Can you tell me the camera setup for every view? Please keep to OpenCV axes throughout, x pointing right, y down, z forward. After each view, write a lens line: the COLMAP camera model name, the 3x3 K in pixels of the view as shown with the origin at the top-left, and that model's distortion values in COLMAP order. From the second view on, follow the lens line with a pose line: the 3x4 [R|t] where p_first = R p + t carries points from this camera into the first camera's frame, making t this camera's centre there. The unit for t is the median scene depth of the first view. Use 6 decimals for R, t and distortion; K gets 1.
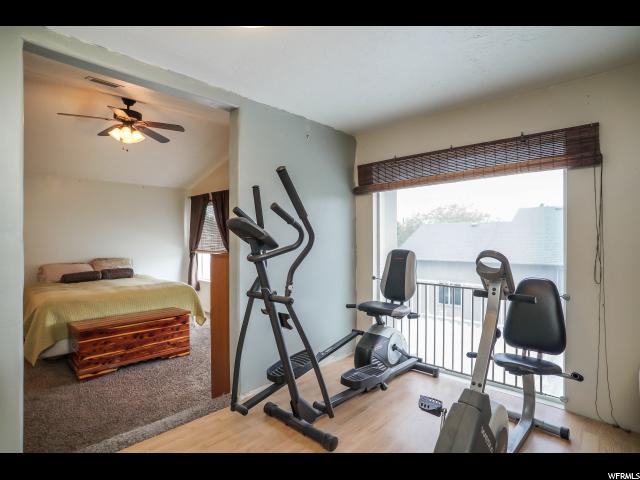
lens RADIAL K [[332.1, 0, 313.7], [0, 332.1, 242.0], [0, 0, 1]] dist [-0.030304, 0.000899]
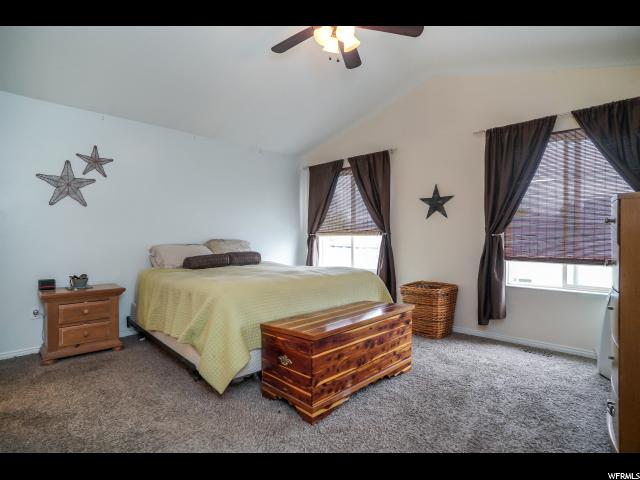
lens RADIAL K [[332.1, 0, 326.2], [0, 332.1, 236.7], [0, 0, 1]] dist [-0.030304, 0.000899]
pose [[0.999972, 0.003234, 0.006743, -0.577773], [-0.003154, 0.999925, -0.011874, 0.076723], [-0.006780, 0.011853, 0.999907, 0.320943]]
